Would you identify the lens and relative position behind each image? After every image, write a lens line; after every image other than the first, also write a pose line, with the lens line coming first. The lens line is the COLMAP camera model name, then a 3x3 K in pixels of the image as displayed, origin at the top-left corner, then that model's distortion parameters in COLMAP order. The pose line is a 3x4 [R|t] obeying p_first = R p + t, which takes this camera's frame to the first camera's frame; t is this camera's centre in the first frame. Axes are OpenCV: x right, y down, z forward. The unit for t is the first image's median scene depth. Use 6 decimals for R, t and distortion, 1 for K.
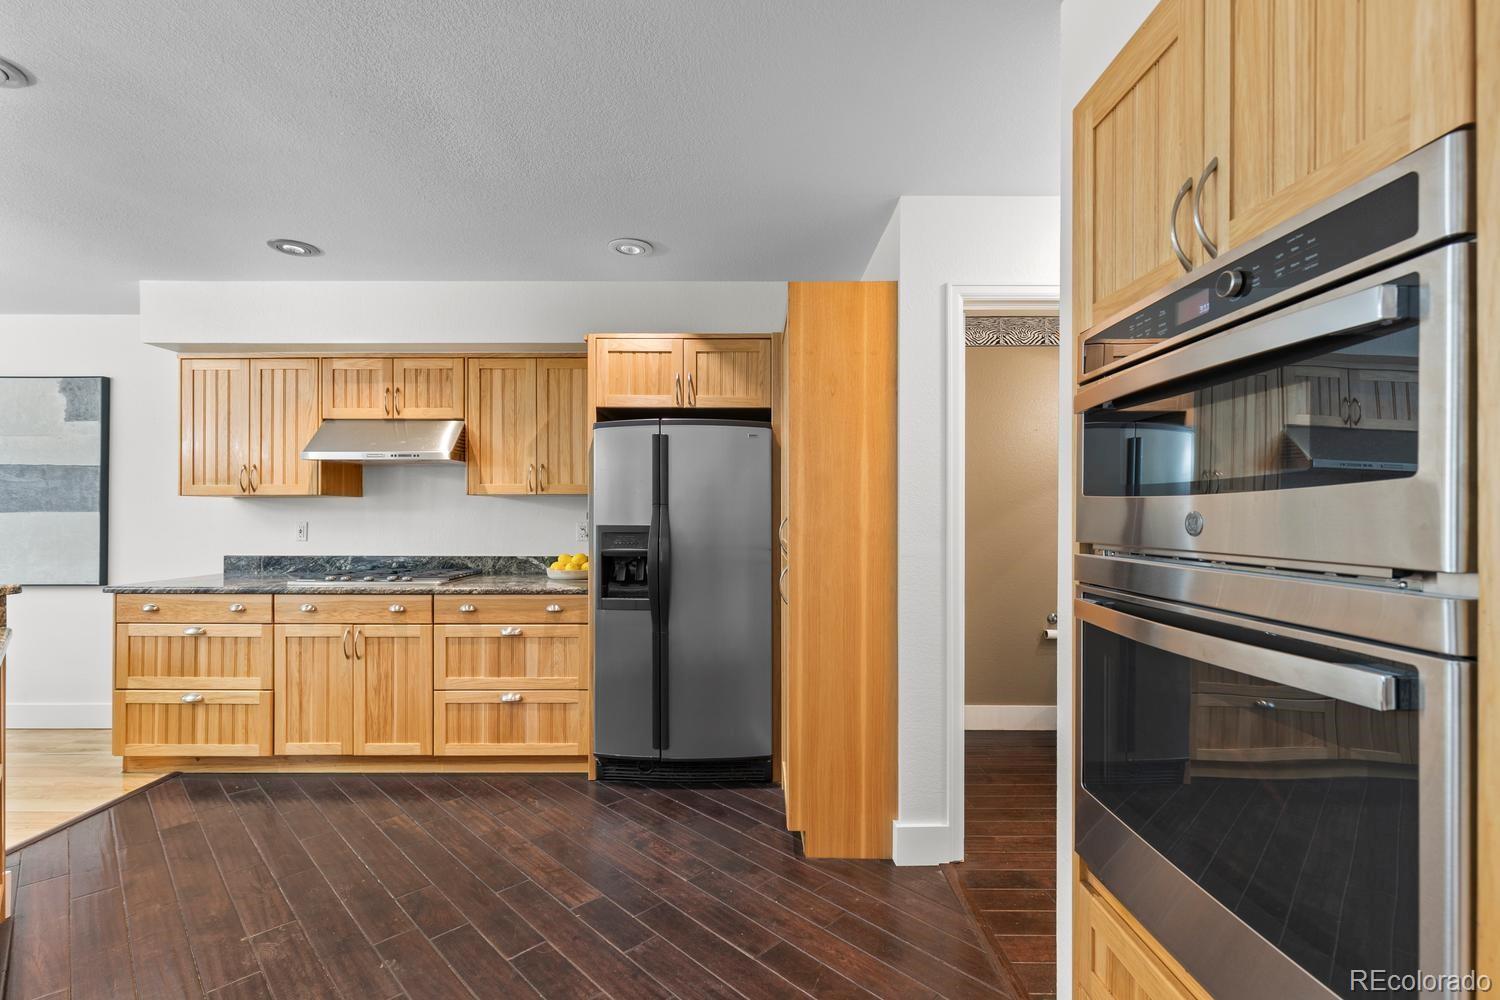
lens RADIAL K [[674.6, 0, 749.5], [0, 674.6, 508.1], [0, 0, 1]] dist [0.001697, -0.000373]
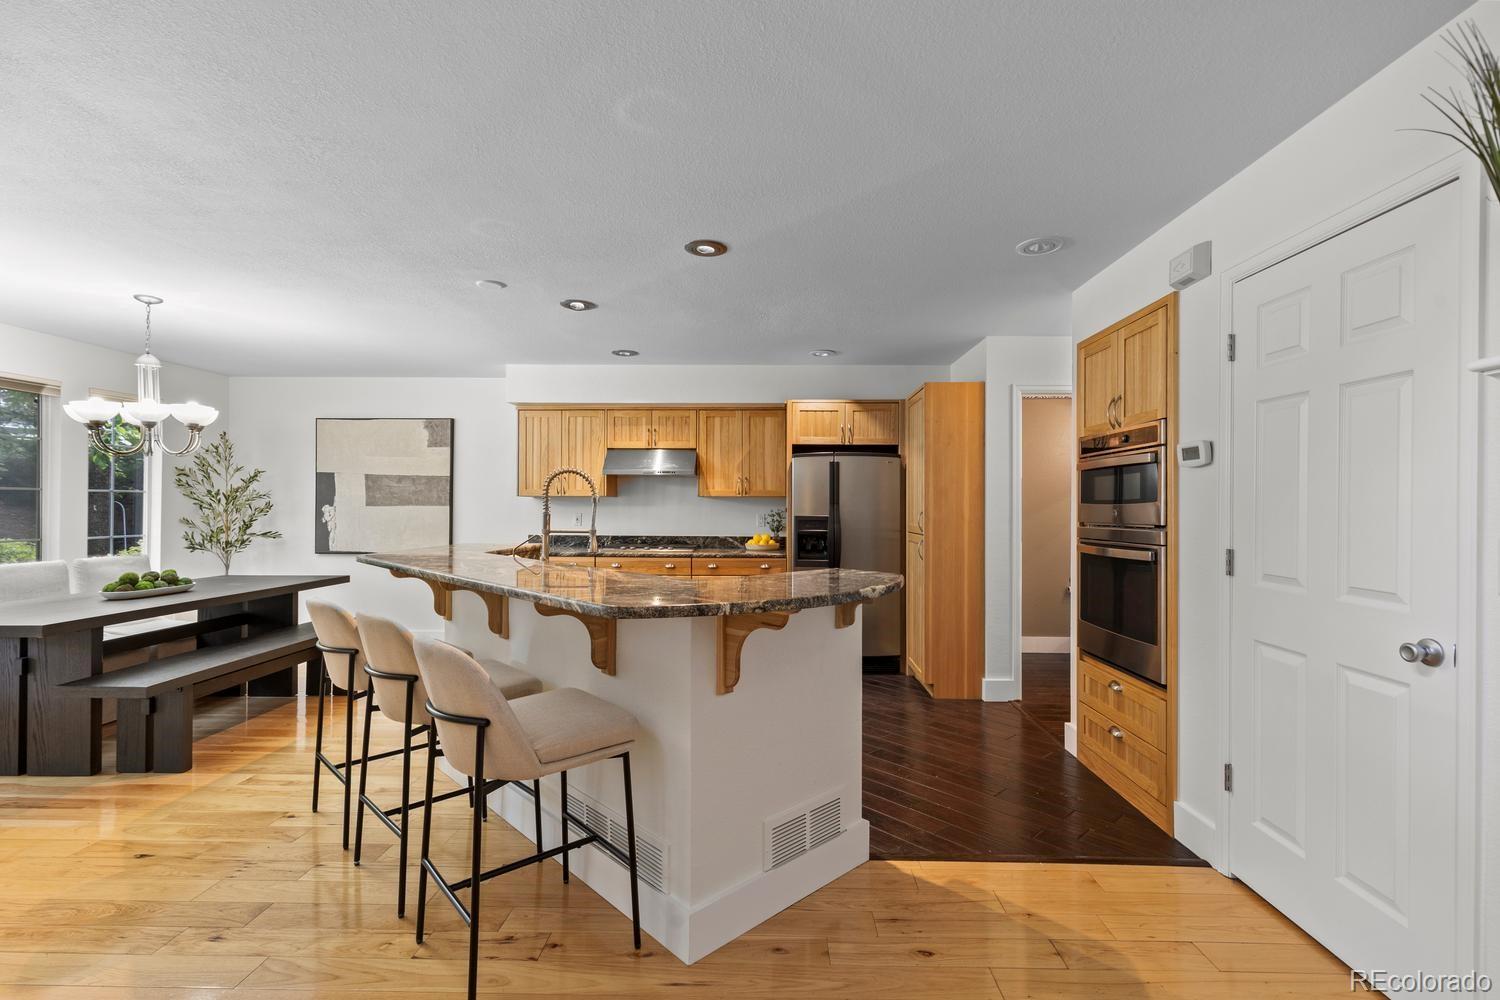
lens RADIAL K [[674.6, 0, 760.3], [0, 674.6, 495.0], [0, 0, 1]] dist [0.001697, -0.000373]
pose [[0.999836, 0.004306, -0.017610, -0.274890], [-0.004517, 0.999918, -0.011979, -0.005643], [0.017557, 0.012056, 0.999773, -0.644654]]
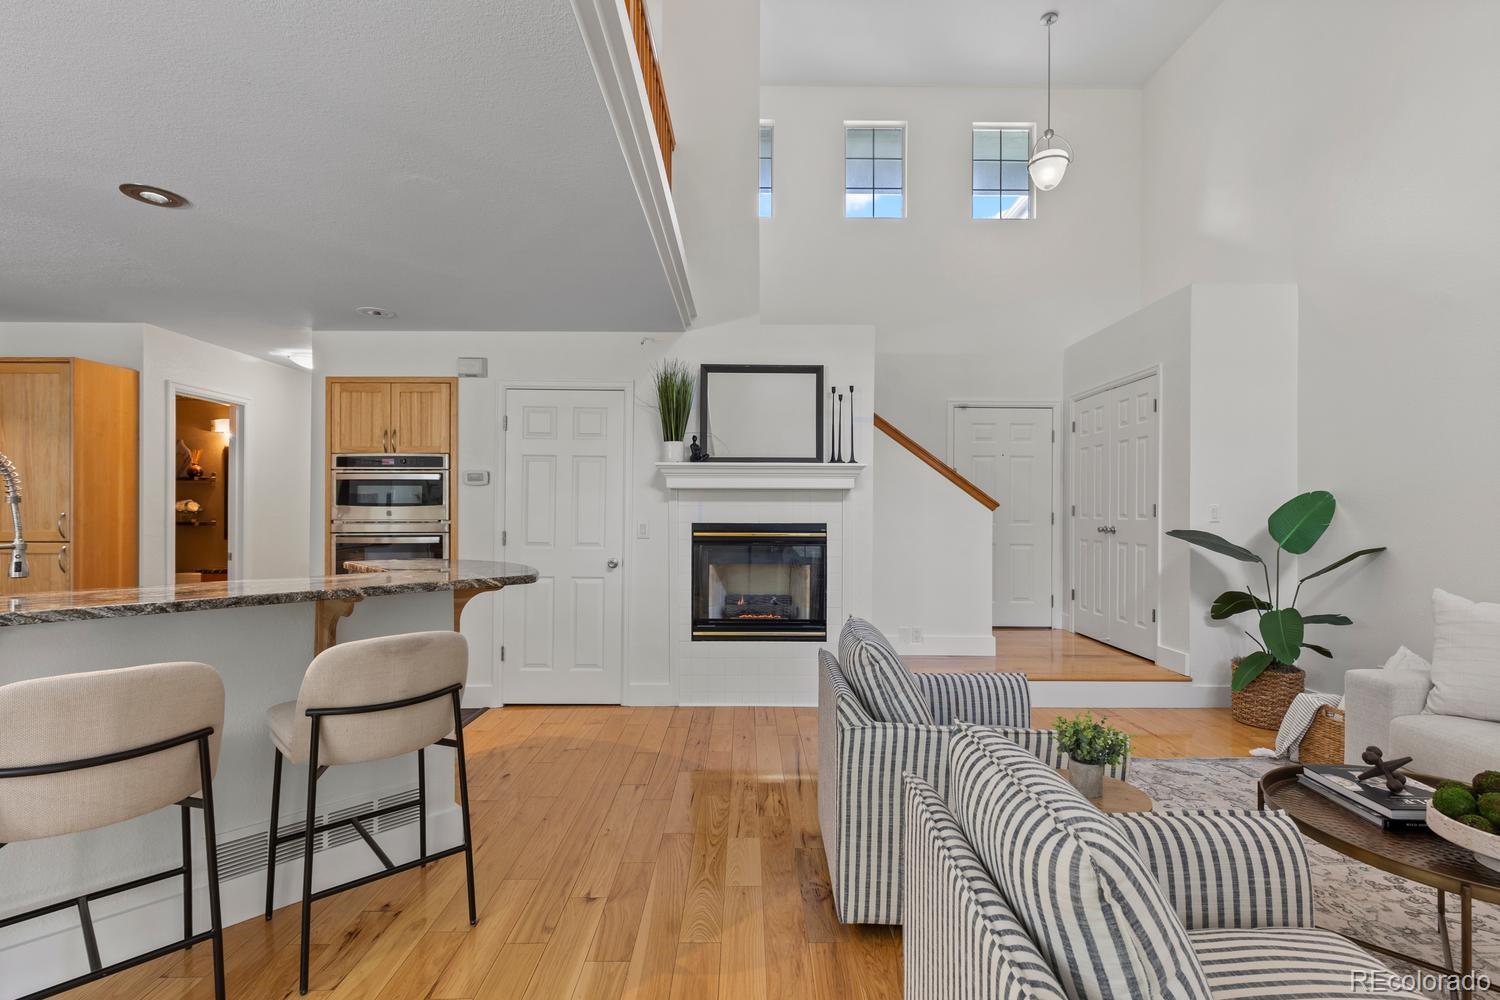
lens RADIAL K [[674.6, 0, 750.0], [0, 674.6, 508.4], [0, 0, 1]] dist [0.001697, -0.000373]
pose [[-0.008023, 0.002171, 0.999965, -1.140384], [-0.008340, 0.999963, -0.002238, -0.005462], [-0.999933, -0.008358, -0.008005, -0.390423]]
